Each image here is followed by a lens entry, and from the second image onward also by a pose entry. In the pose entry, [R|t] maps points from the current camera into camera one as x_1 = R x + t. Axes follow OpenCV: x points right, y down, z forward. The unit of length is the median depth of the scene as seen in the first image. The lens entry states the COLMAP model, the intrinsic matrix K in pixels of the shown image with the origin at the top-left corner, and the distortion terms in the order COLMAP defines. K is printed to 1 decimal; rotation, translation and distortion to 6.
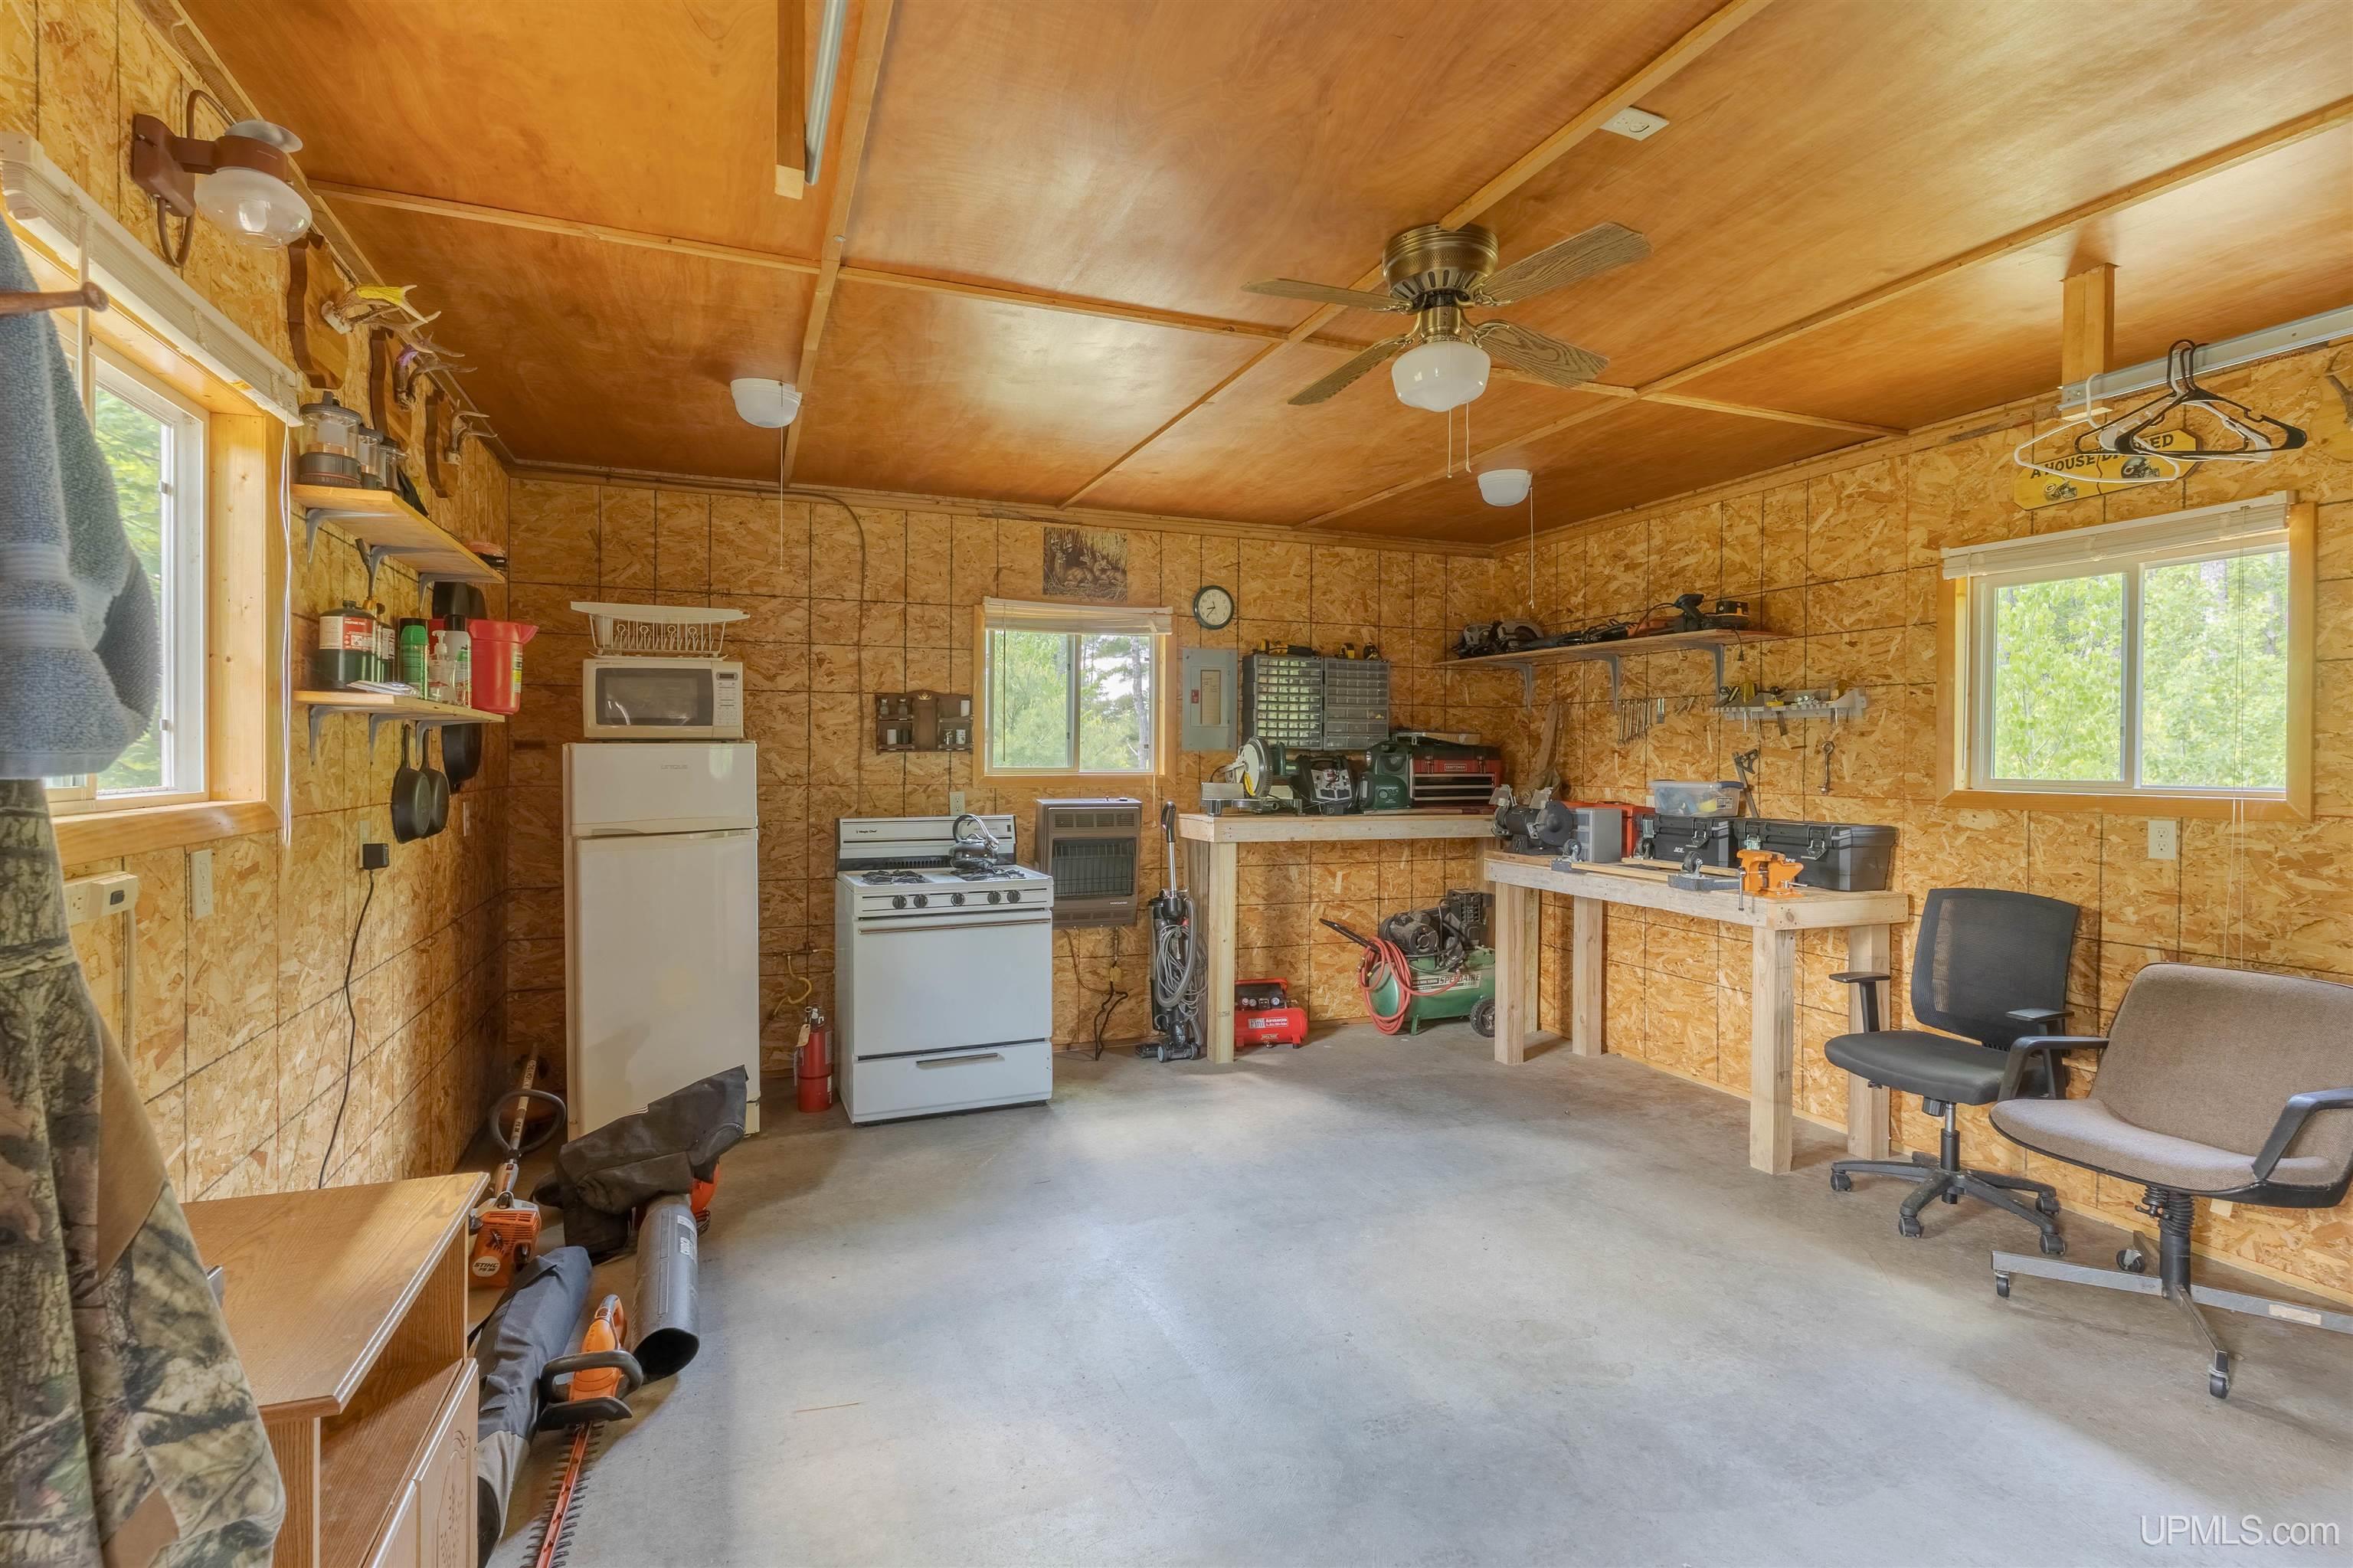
lens RADIAL K [[1134.6, 0, 1200.2], [0, 1134.6, 768.0], [0, 0, 1]] dist [-0.003287, 0.001314]
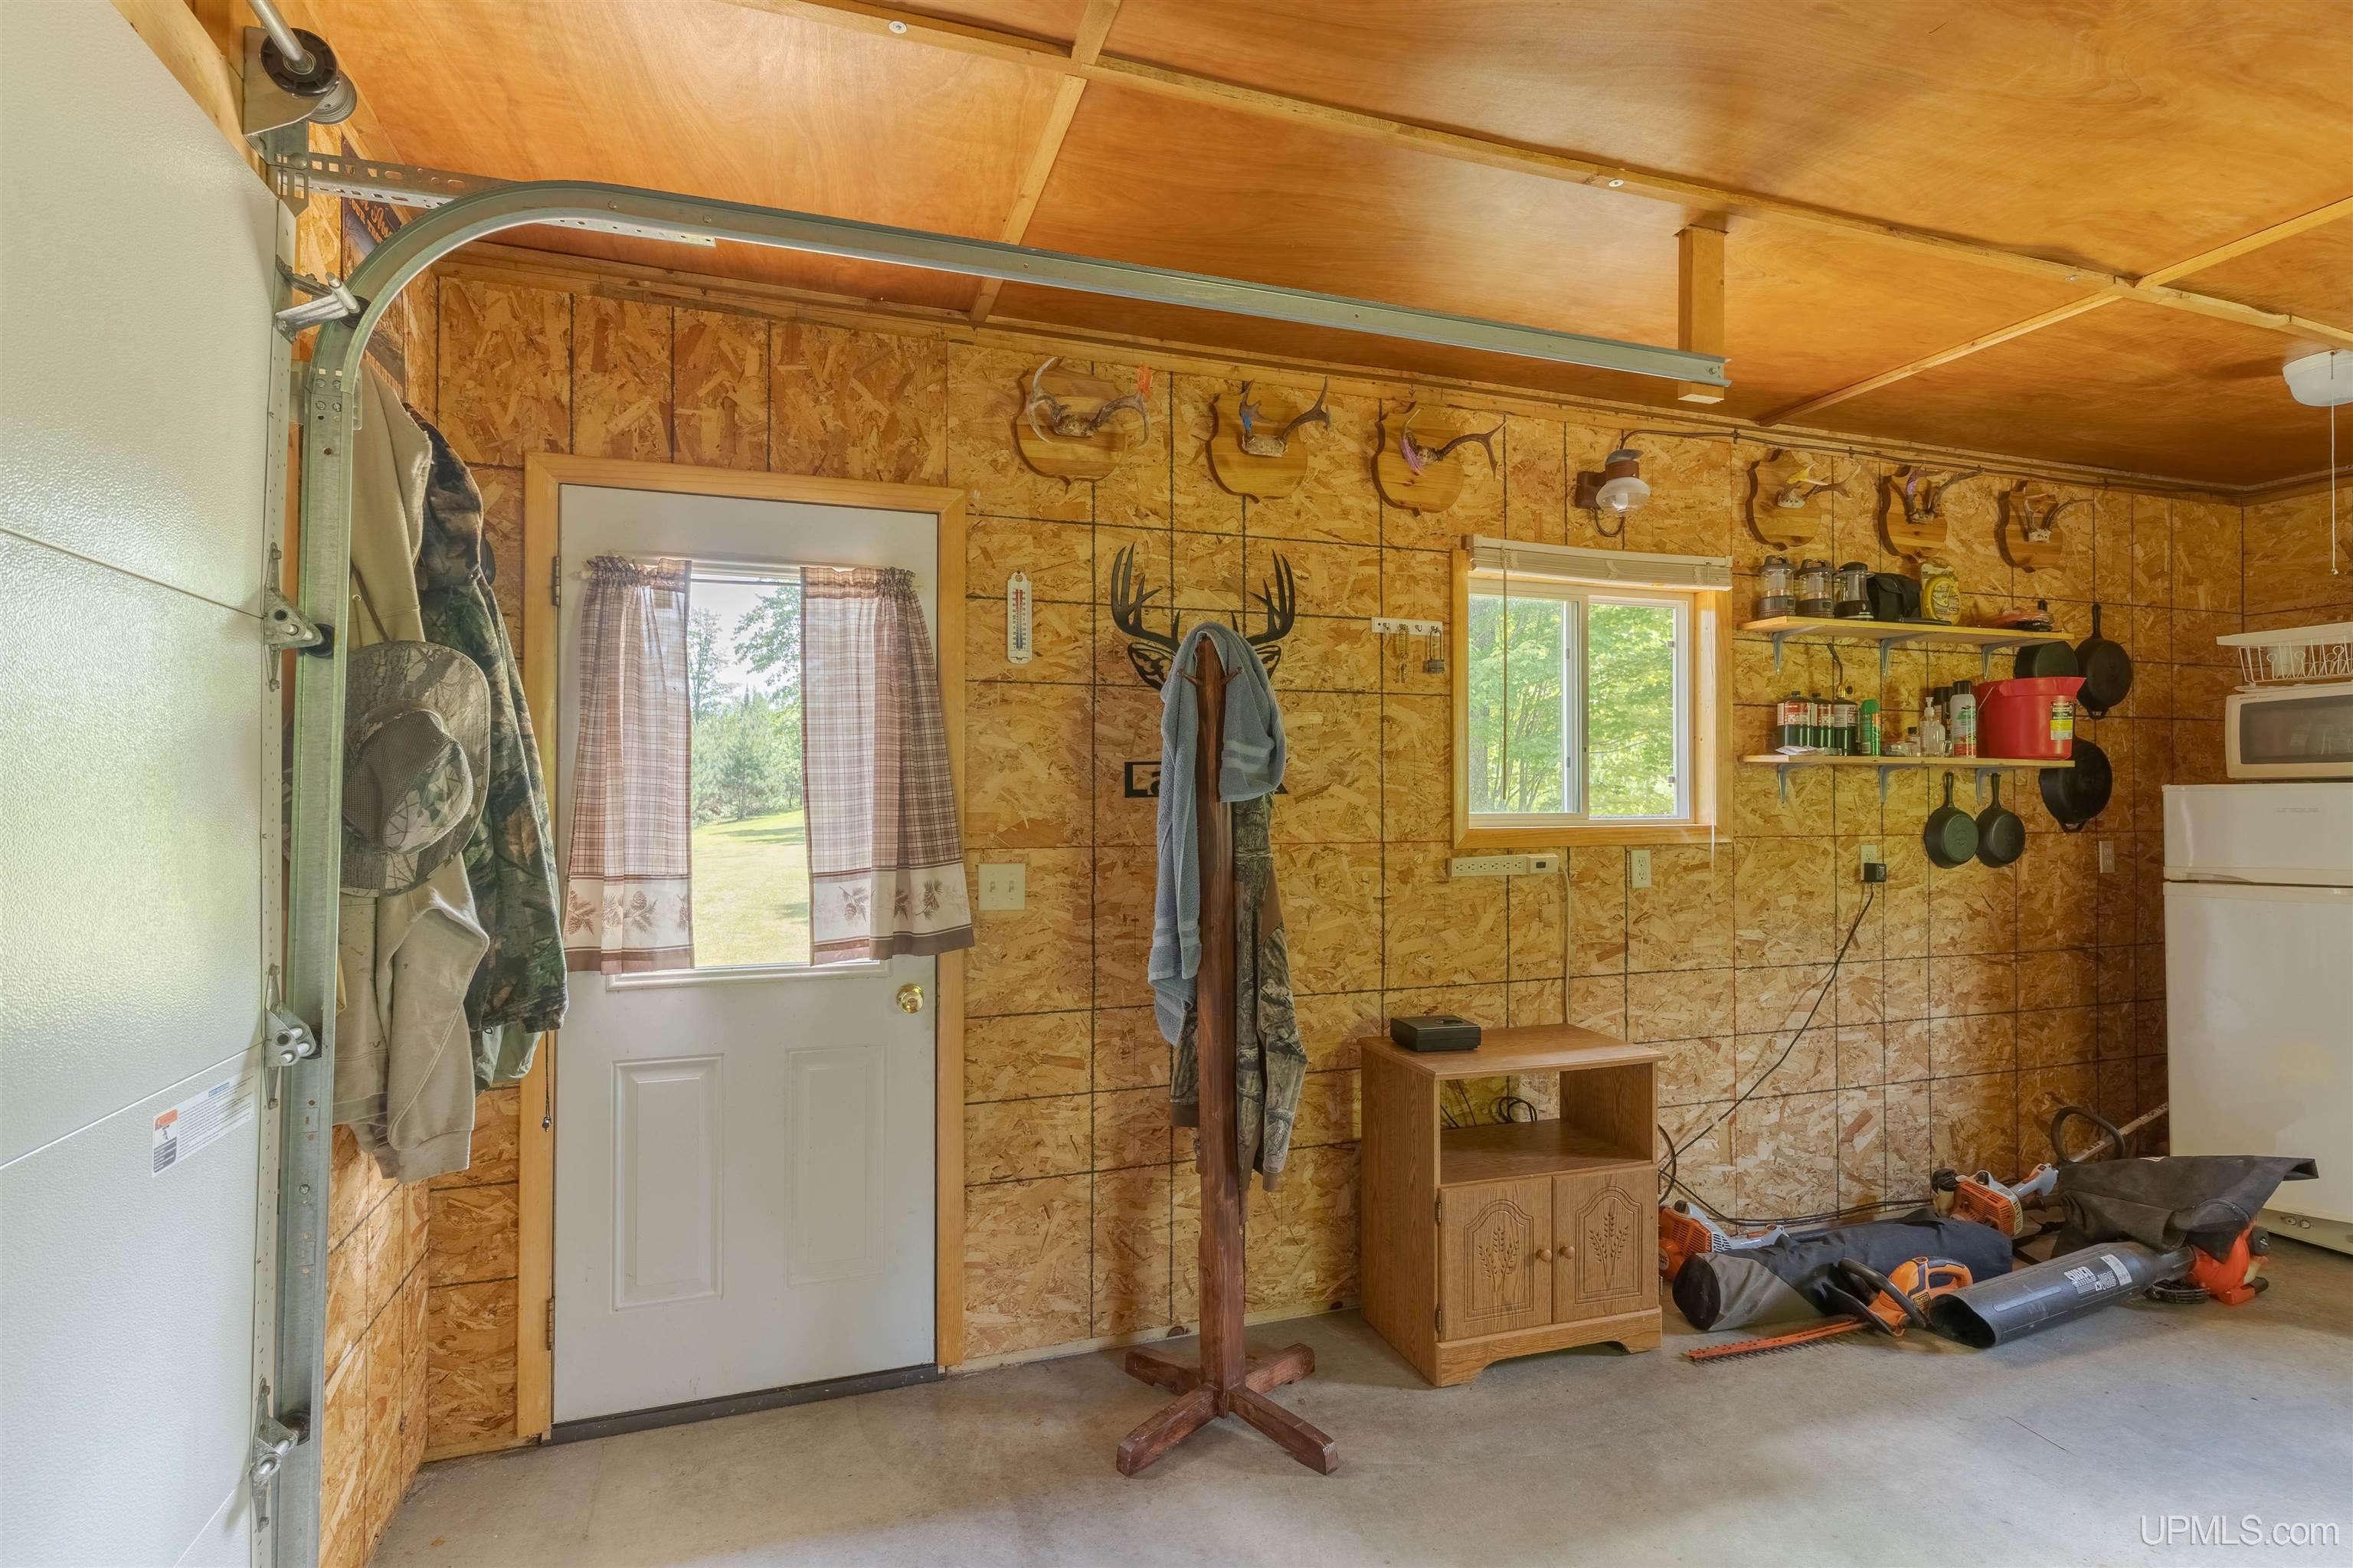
lens RADIAL K [[1134.6, 0, 1159.0], [0, 1134.6, 786.2], [0, 0, 1]] dist [-0.003287, 0.001314]
pose [[-0.047148, -0.011446, -0.998822, 0.591560], [-0.011738, 0.999872, -0.010904, 0.000632], [0.998819, 0.011210, -0.047276, 0.203113]]
